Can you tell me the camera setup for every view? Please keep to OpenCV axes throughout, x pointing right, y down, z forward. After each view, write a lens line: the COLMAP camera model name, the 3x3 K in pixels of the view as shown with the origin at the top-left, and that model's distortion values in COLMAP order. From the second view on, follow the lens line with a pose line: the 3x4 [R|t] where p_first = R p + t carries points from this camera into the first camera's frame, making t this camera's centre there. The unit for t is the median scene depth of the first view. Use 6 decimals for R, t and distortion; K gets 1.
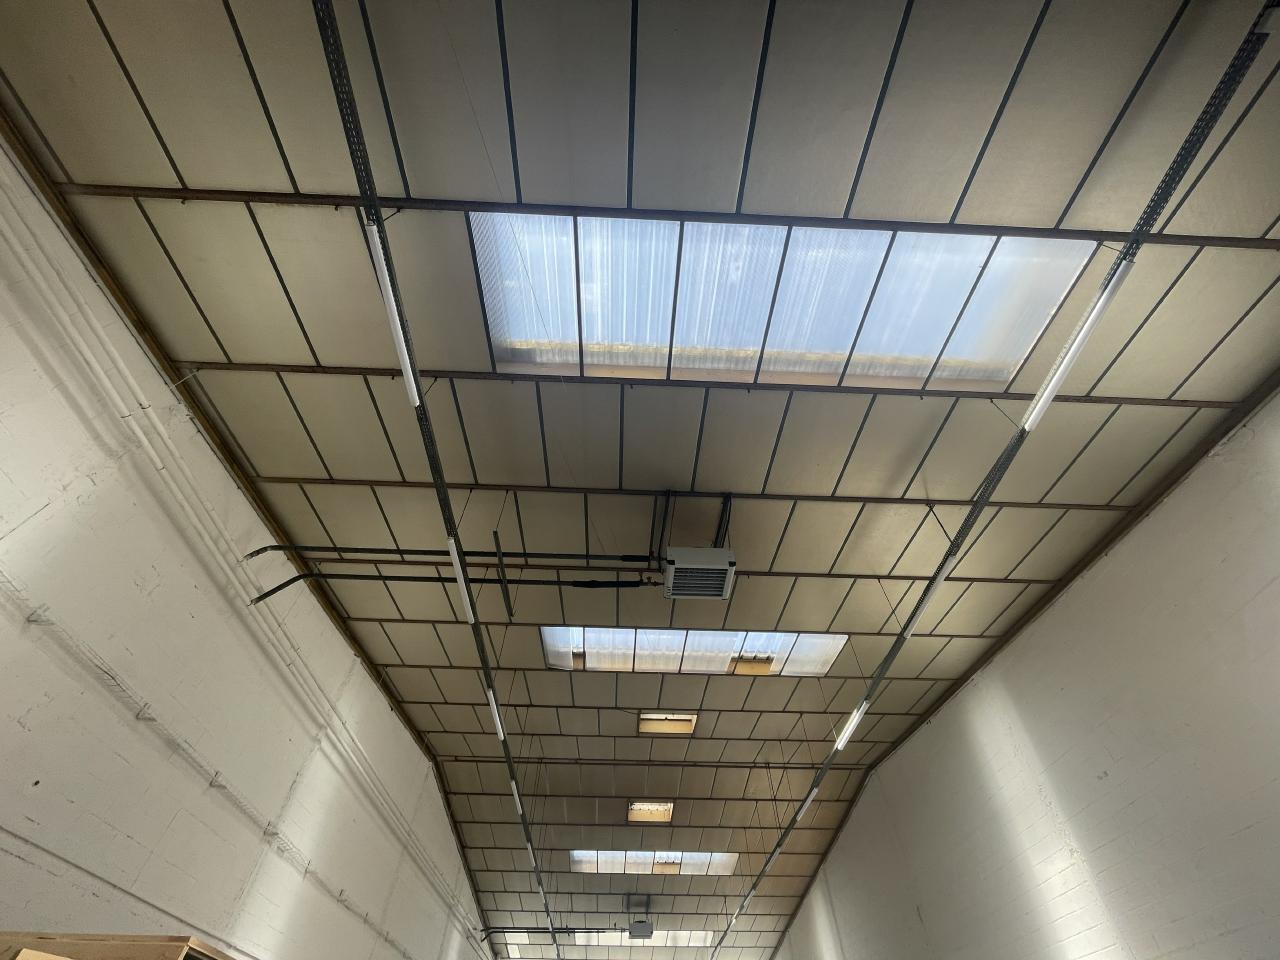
lens RADIAL K [[518.2, 0, 638.8], [0, 518.2, 478.7], [0, 0, 1]] dist [-0.002280, -0.000342]
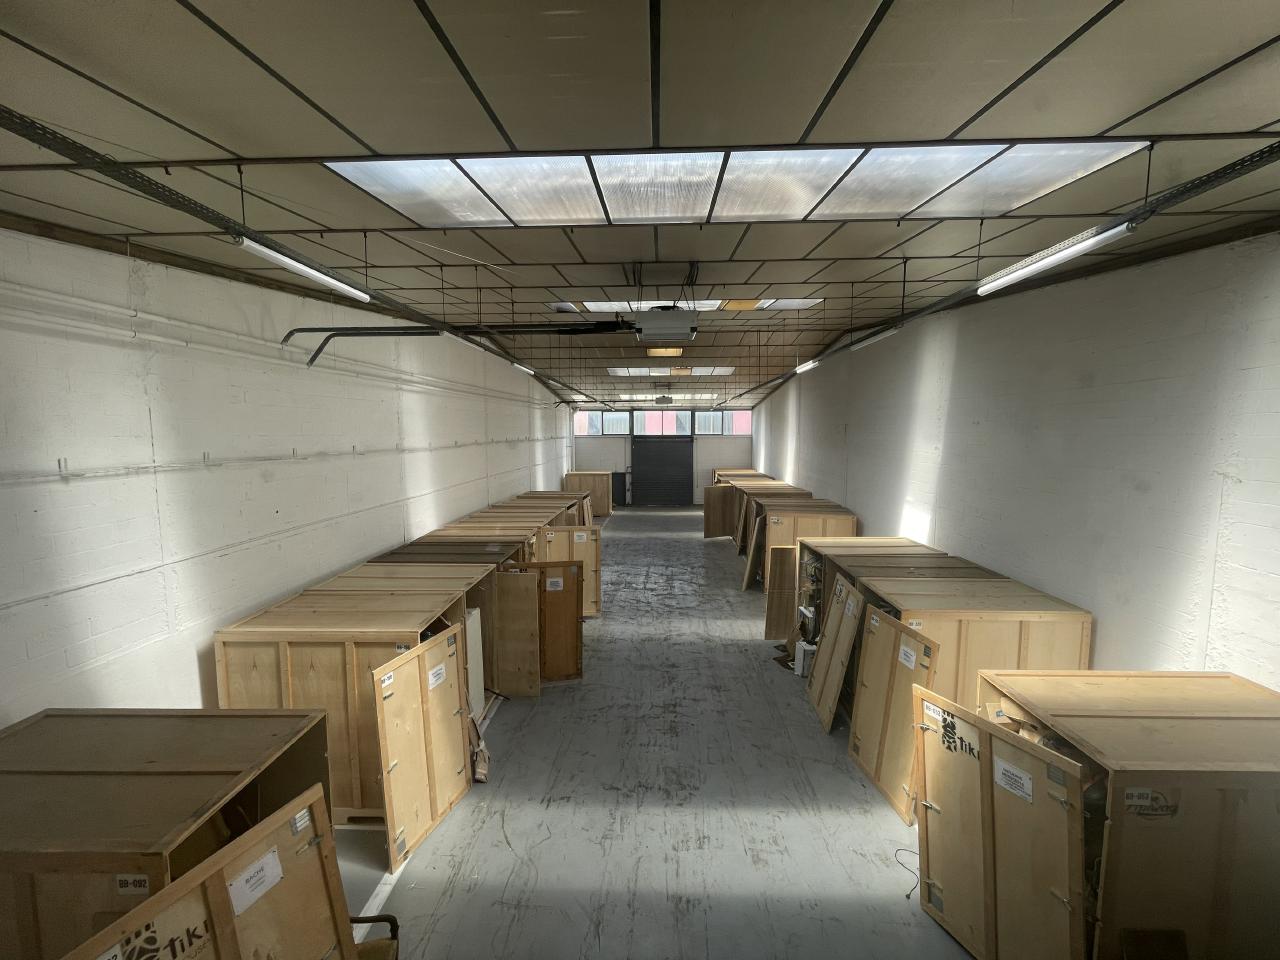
lens RADIAL K [[518.2, 0, 638.8], [0, 518.2, 478.7], [0, 0, 1]] dist [-0.002280, -0.000342]
pose [[0.996565, -0.000232, -0.082811, 0.111545], [0.069524, 0.545621, 0.835143, -0.431269], [0.044990, -0.838032, 0.543763, 0.087013]]
